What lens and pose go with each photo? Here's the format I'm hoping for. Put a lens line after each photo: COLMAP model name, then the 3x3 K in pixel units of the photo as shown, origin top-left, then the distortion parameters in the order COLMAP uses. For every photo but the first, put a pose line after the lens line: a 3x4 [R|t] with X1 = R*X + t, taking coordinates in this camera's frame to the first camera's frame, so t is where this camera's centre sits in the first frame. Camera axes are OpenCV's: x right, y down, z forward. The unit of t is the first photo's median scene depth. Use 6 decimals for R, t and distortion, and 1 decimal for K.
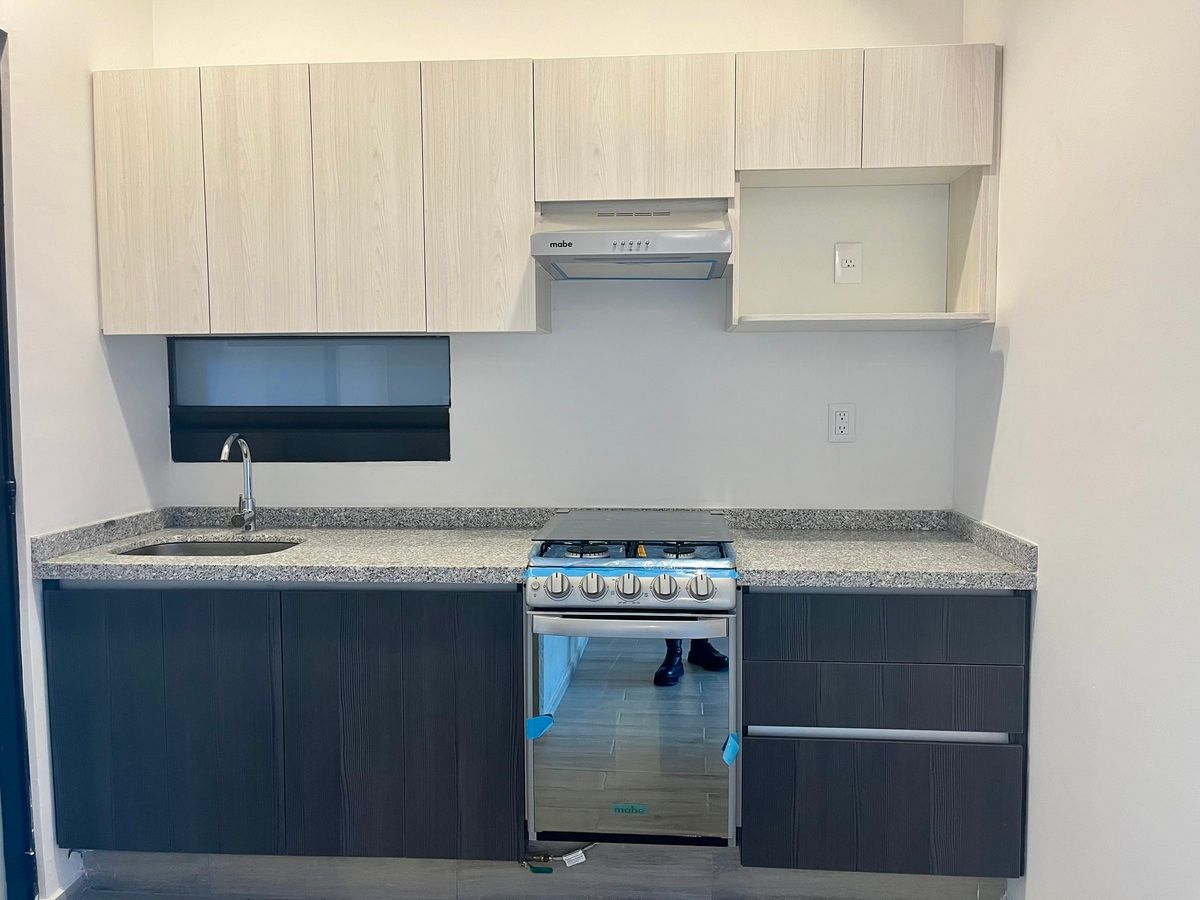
lens RADIAL K [[907.9, 0, 600.6], [0, 907.9, 452.4], [0, 0, 1]] dist [0.037075, -0.028983]
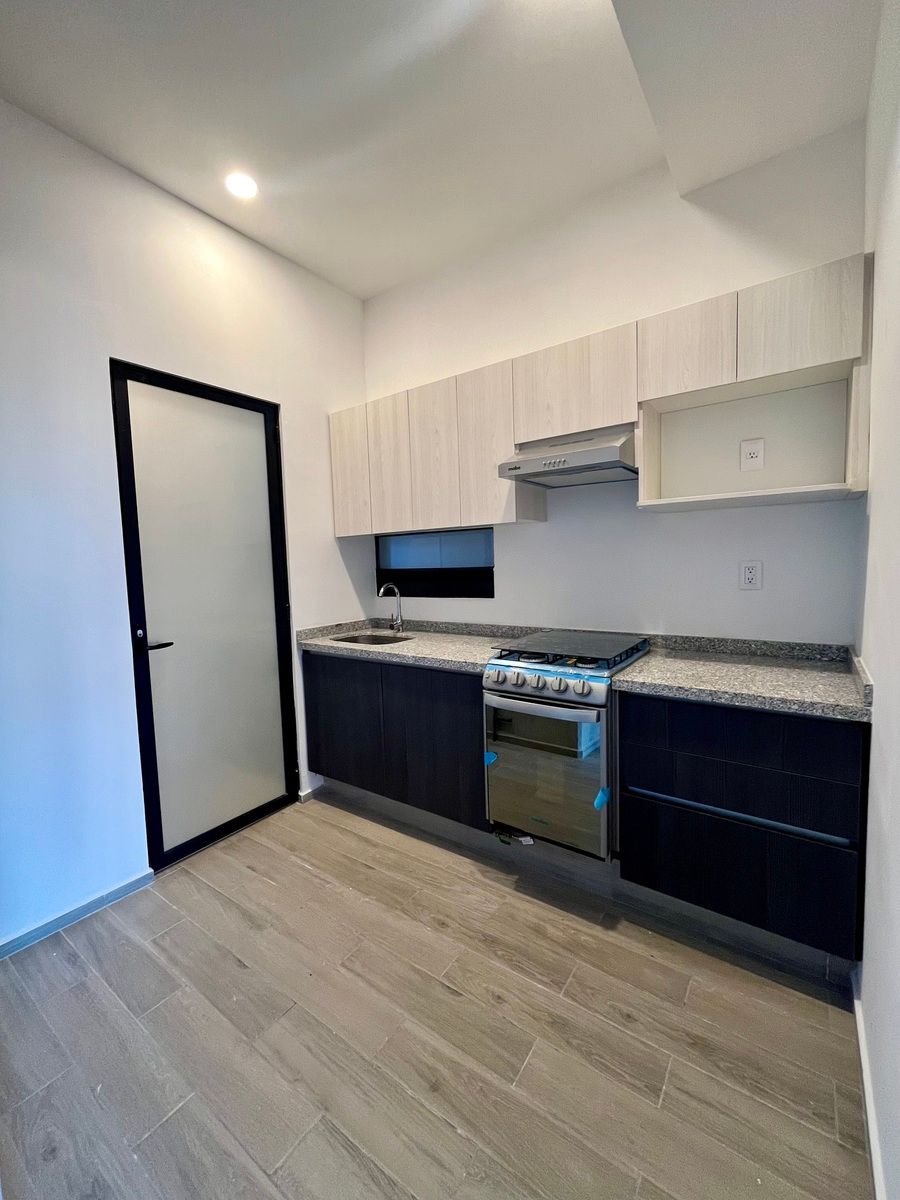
lens RADIAL K [[489.2, 0, 450.0], [0, 489.2, 595.6], [0, 0, 1]] dist [0.001595, 0.000692]
pose [[0.850542, 0.014986, -0.525694, 0.301429], [-0.005220, 0.999785, 0.020055, -0.016131], [0.525882, -0.014314, 0.850437, 0.174663]]
